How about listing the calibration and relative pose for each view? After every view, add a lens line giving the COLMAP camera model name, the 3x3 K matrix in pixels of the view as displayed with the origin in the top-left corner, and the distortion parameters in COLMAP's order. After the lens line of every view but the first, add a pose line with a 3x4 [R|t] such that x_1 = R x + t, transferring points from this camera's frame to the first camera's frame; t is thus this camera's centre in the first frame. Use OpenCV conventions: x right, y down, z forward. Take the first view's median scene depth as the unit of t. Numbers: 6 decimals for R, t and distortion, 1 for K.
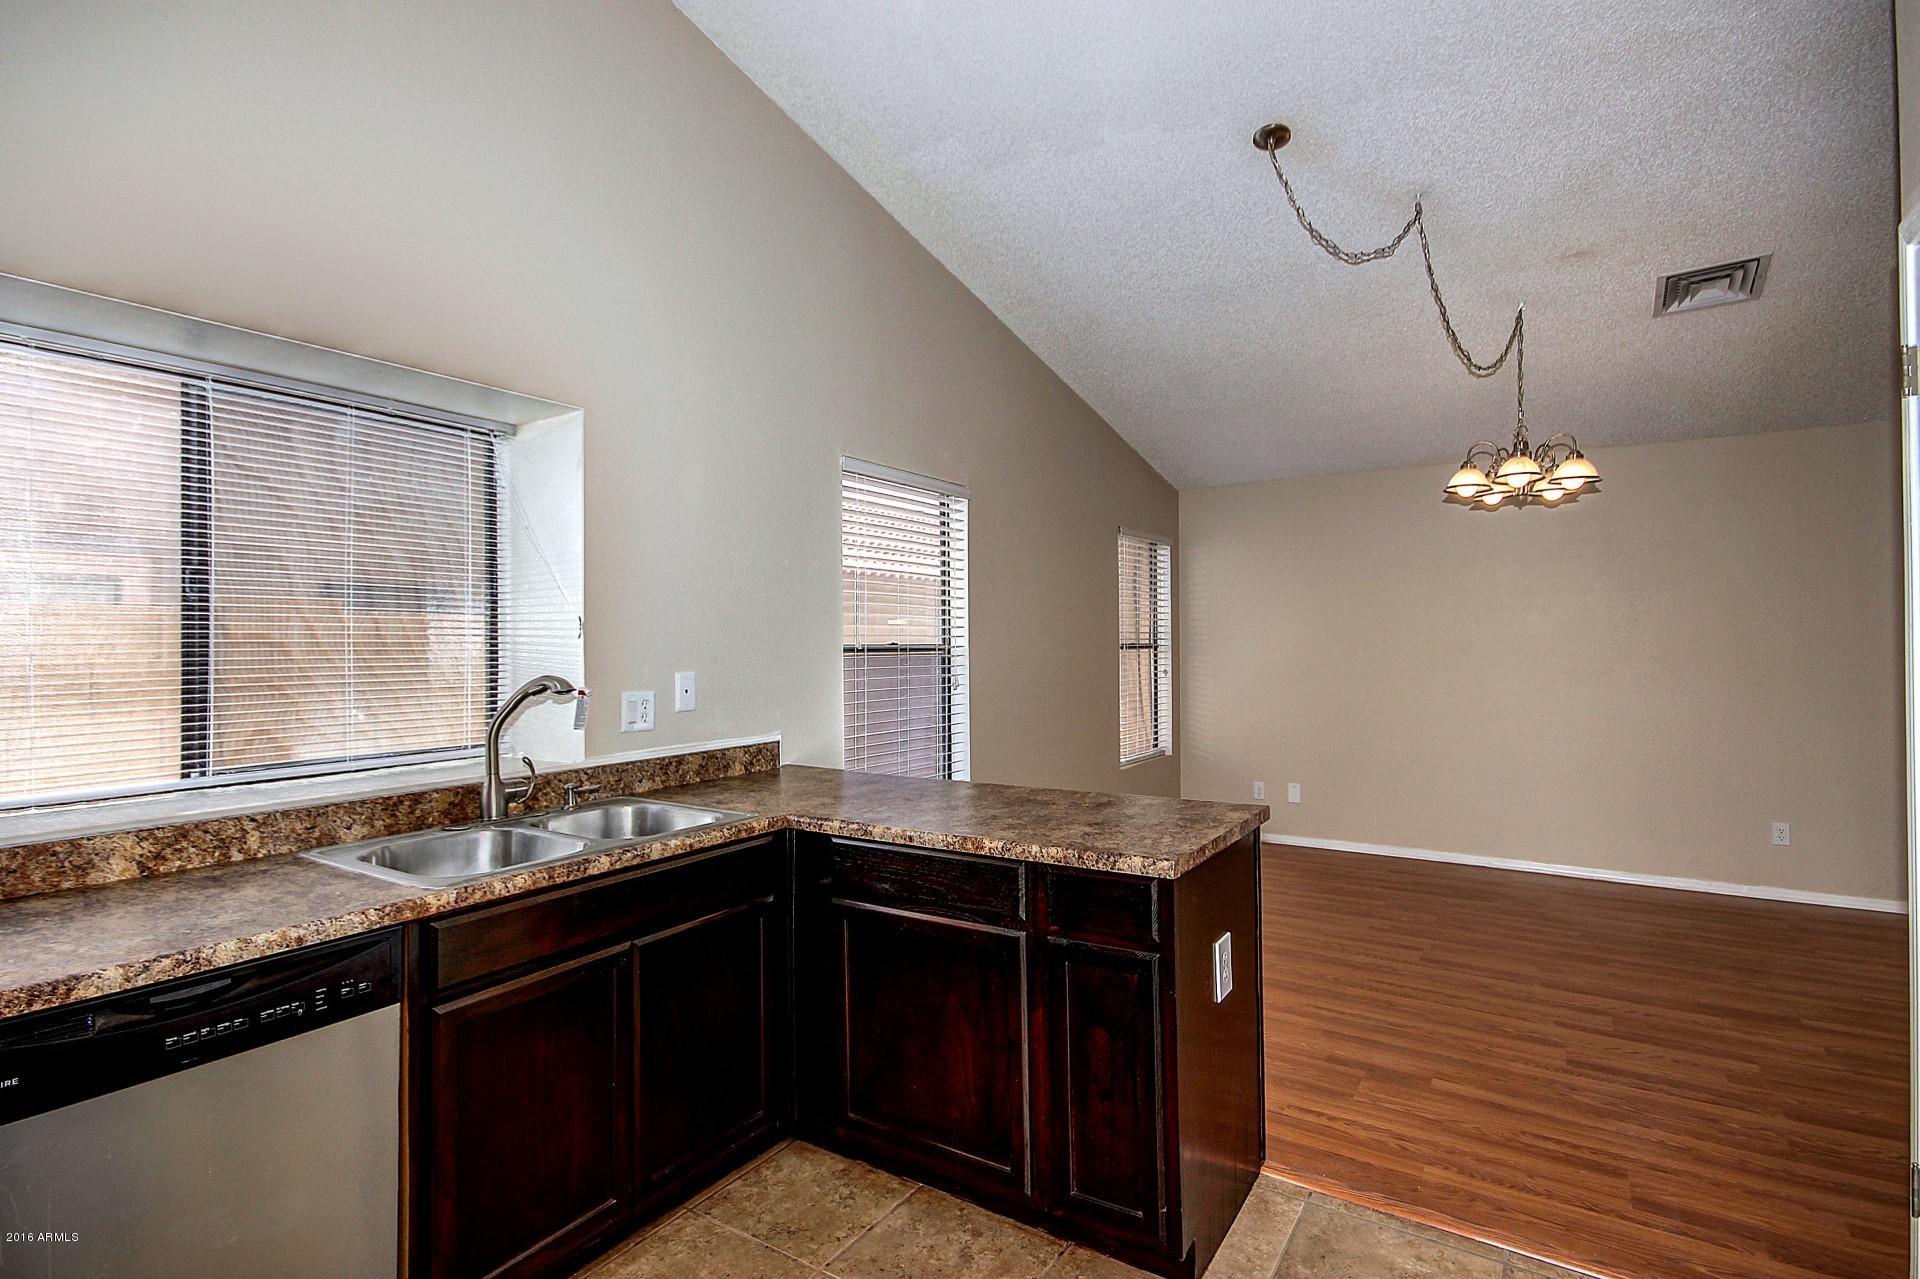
lens RADIAL K [[900.3, 0, 951.5], [0, 900.3, 634.9], [0, 0, 1]] dist [-0.013682, -0.001263]
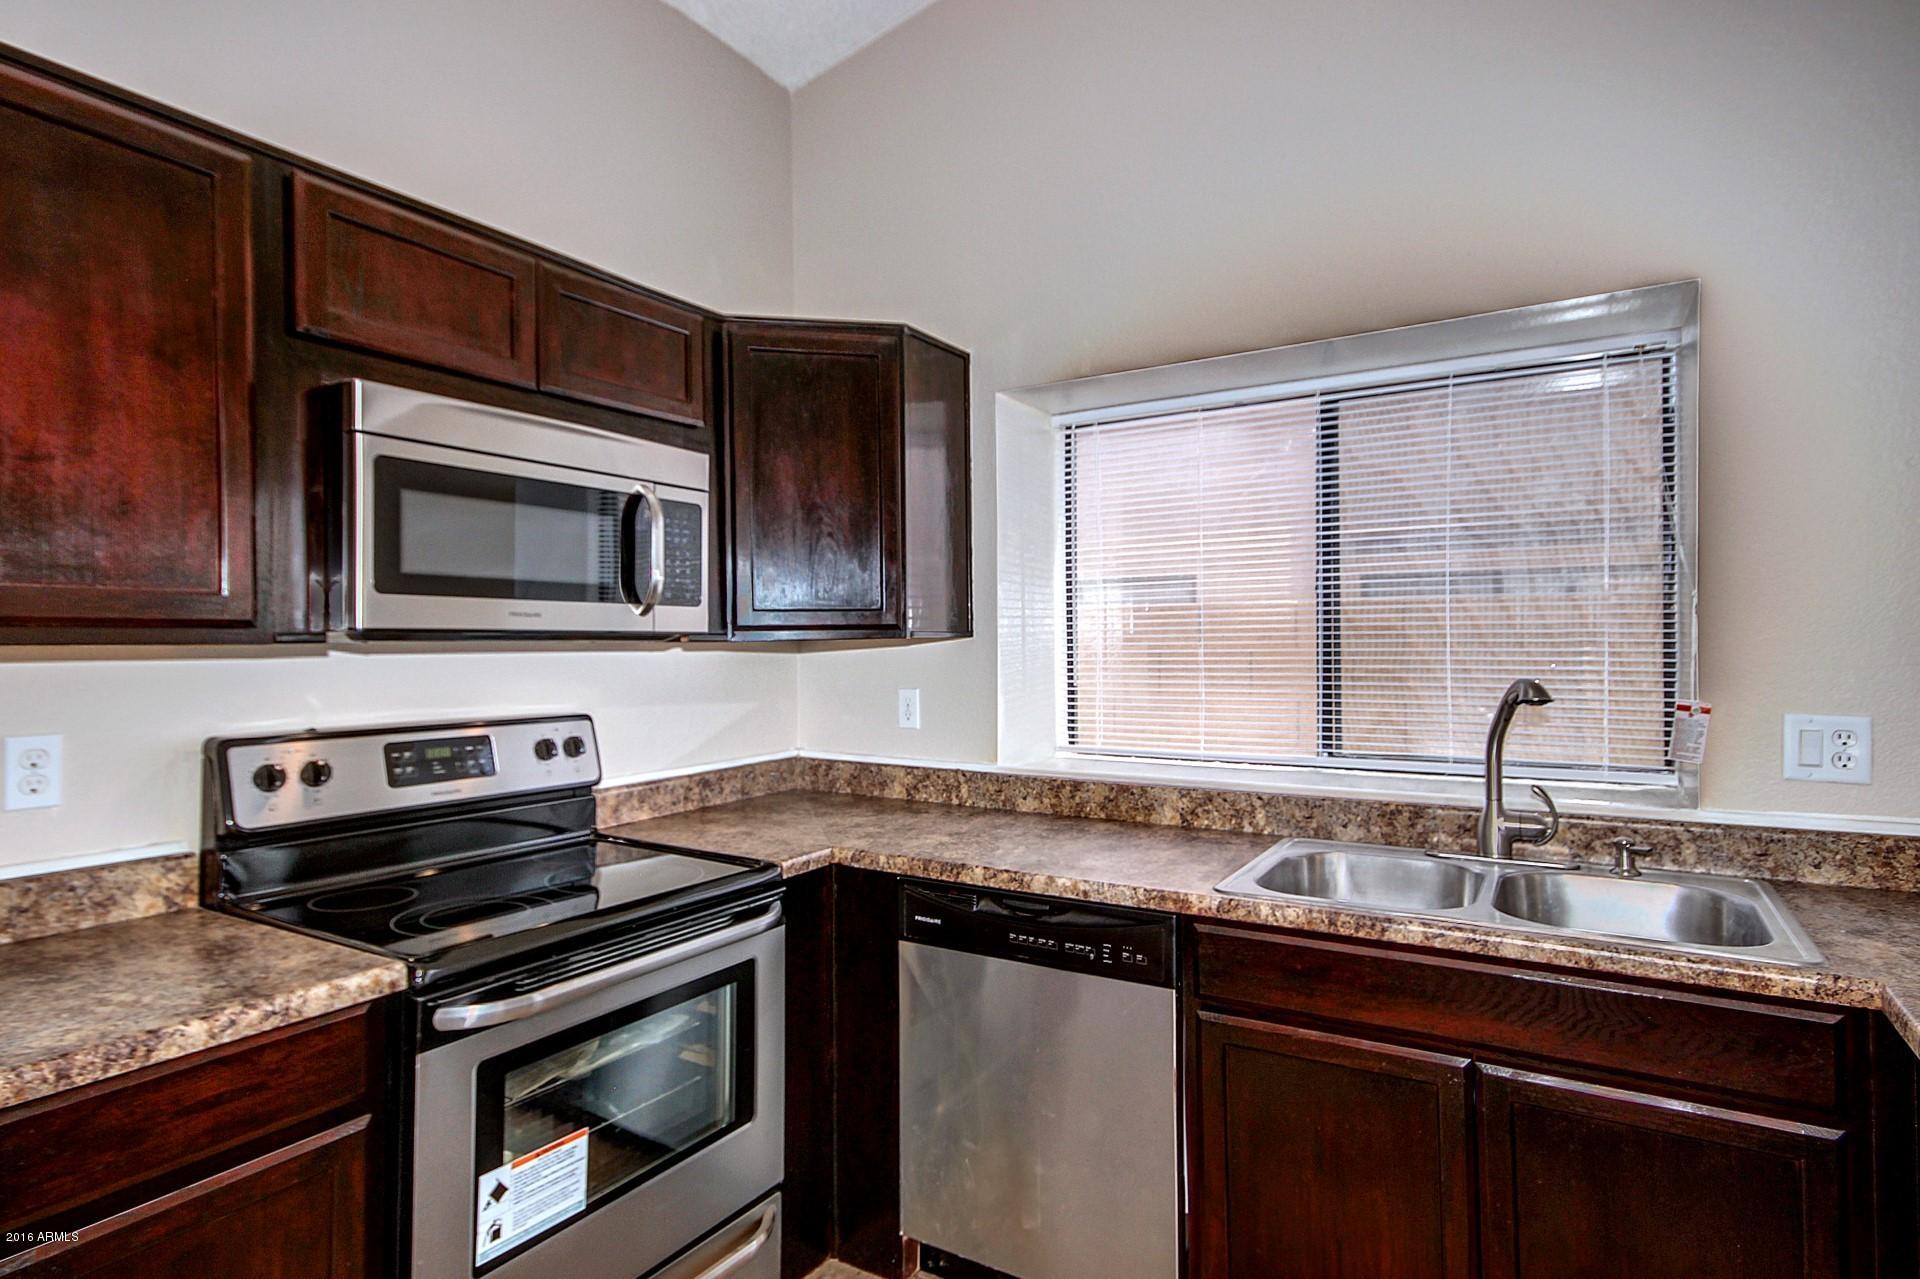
lens RADIAL K [[973.2, 0, 952.1], [0, 973.2, 642.7], [0, 0, 1]] dist [0.000134, -0.000306]
pose [[0.059759, 0.009491, -0.998168, 0.403082], [0.013352, 0.999858, 0.010307, -0.000916], [0.998124, -0.013944, 0.059624, 0.579546]]
